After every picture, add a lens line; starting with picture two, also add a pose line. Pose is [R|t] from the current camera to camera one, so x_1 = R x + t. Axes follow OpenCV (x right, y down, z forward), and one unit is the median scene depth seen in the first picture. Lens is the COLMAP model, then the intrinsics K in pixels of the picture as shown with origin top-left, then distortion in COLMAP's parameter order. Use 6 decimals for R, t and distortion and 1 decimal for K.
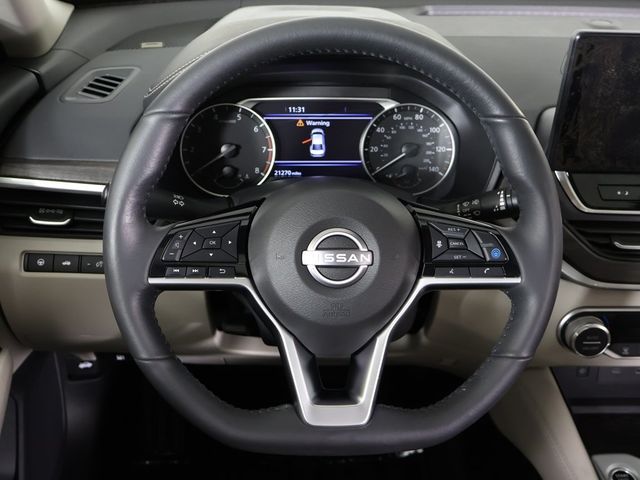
lens RADIAL K [[797.1, 0, 320.0], [0, 797.1, 240.0], [0, 0, 1]] dist [0.012436, 0.025928]
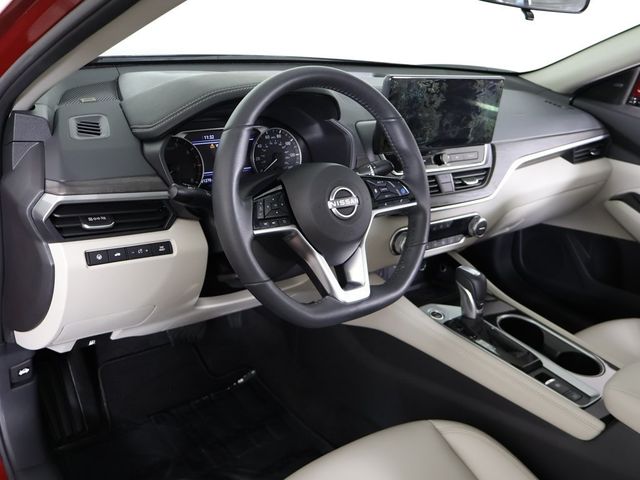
lens RADIAL K [[629.7, 0, 320.0], [0, 629.7, 240.0], [0, 0, 1]] dist [0.012299, 0.011036]
pose [[0.805659, -0.166894, 0.568383, -0.653496], [0.197481, 0.980275, 0.007916, 0.065102], [-0.558493, 0.105867, 0.822726, -0.071785]]
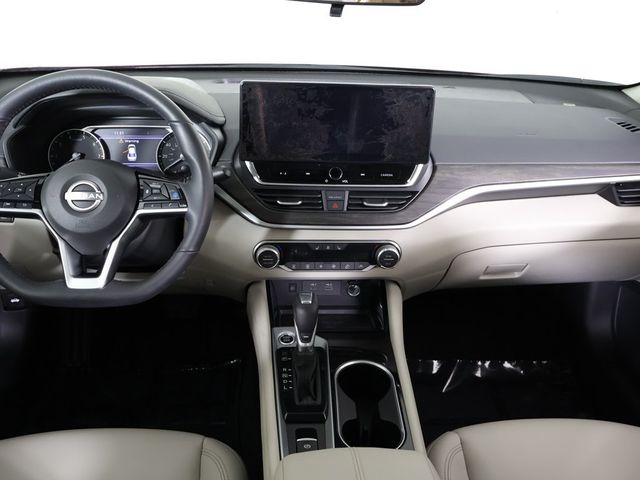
lens RADIAL K [[601.2, 0, 320.0], [0, 601.2, 240.0], [0, 0, 1]] dist [-0.022641, 0.005946]
pose [[0.999826, -0.004940, 0.017982, 0.437076], [0.006115, 0.997811, -0.065852, 0.175776], [-0.017618, 0.065951, 0.997667, -0.313173]]
